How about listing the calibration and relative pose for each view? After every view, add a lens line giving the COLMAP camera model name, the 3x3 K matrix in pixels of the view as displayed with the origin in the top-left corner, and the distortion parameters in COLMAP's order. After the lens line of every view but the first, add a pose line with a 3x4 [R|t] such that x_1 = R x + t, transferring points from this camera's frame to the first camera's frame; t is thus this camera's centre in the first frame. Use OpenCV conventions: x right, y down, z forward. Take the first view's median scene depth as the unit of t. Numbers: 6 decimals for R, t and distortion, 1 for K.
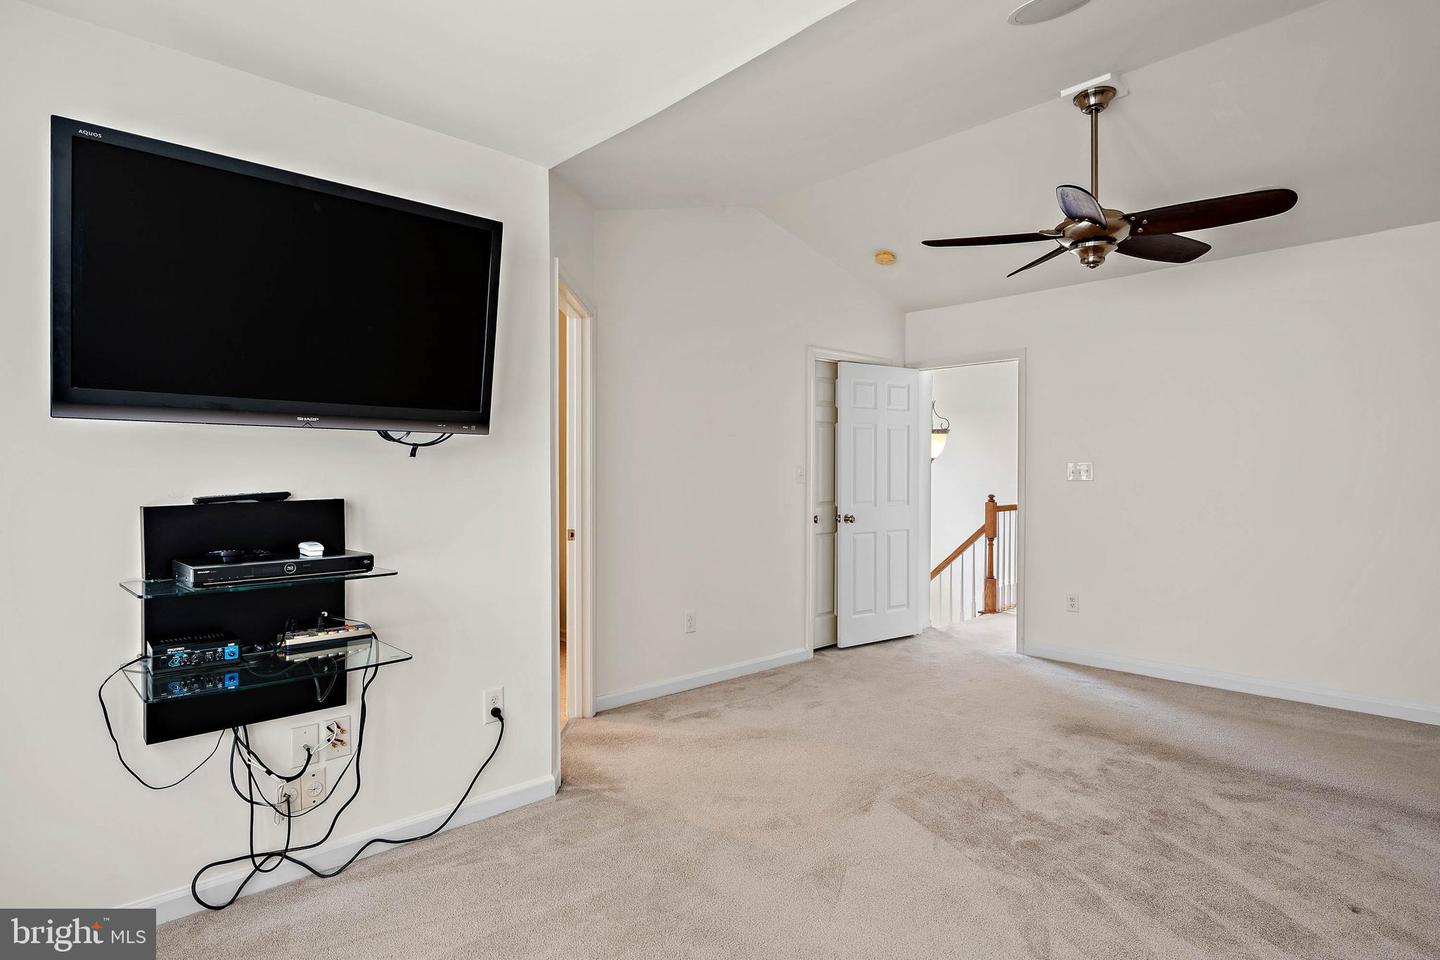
lens RADIAL K [[773.6, 0, 720.6], [0, 773.6, 487.3], [0, 0, 1]] dist [-0.002666, -0.002632]
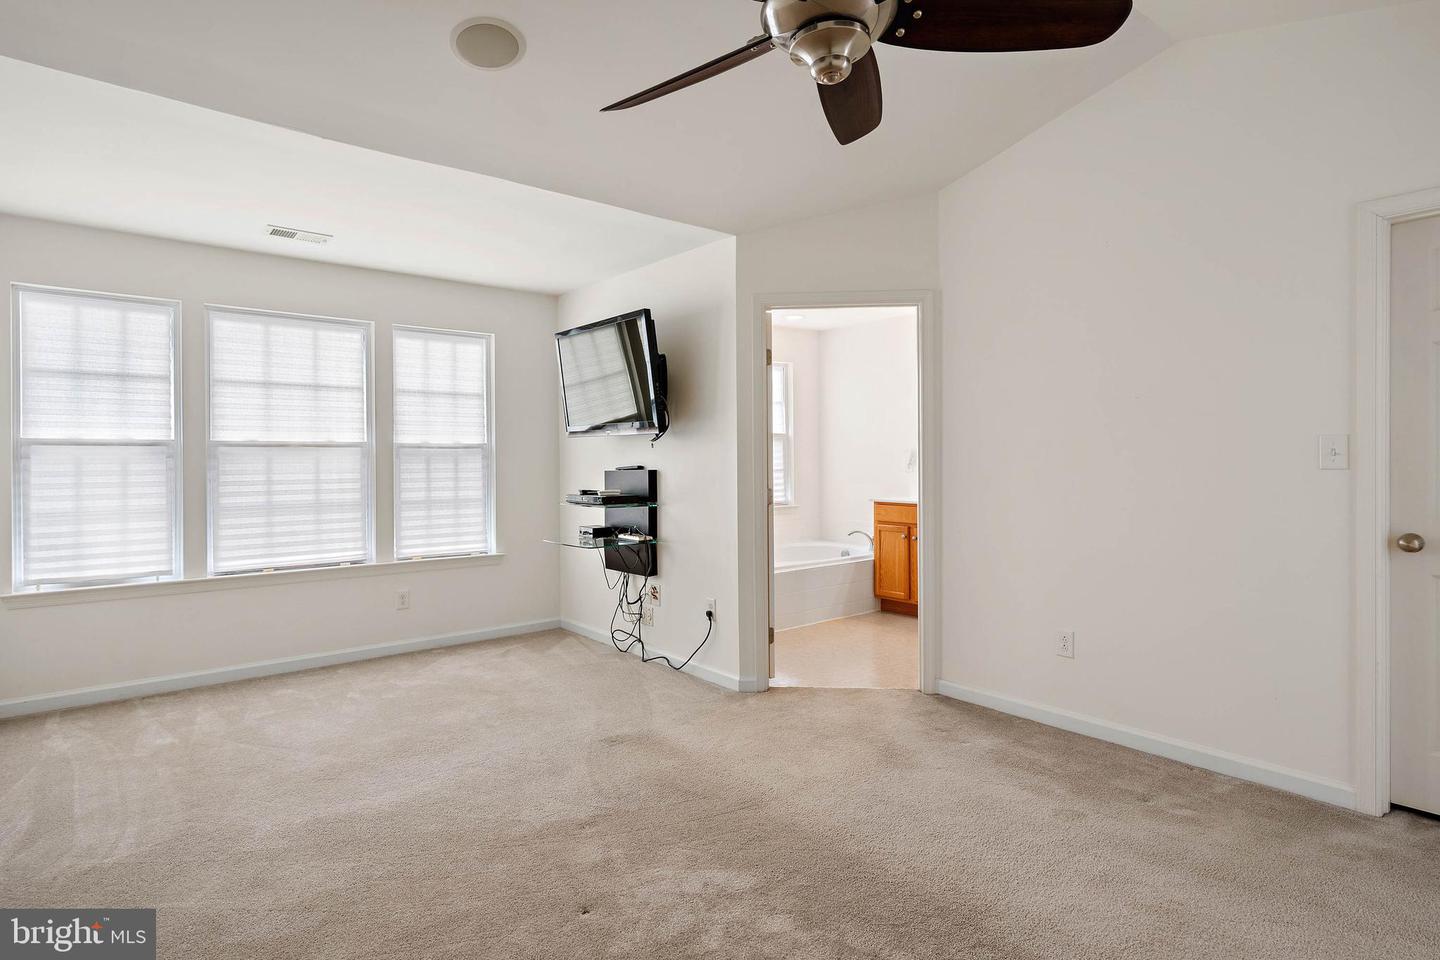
lens RADIAL K [[773.6, 0, 724.3], [0, 773.6, 469.6], [0, 0, 1]] dist [-0.002666, -0.002632]
pose [[-0.090408, 0.018931, -0.995725, 1.279173], [-0.001852, 0.999814, 0.019177, -0.026455], [0.995903, 0.003578, -0.090356, 1.214736]]
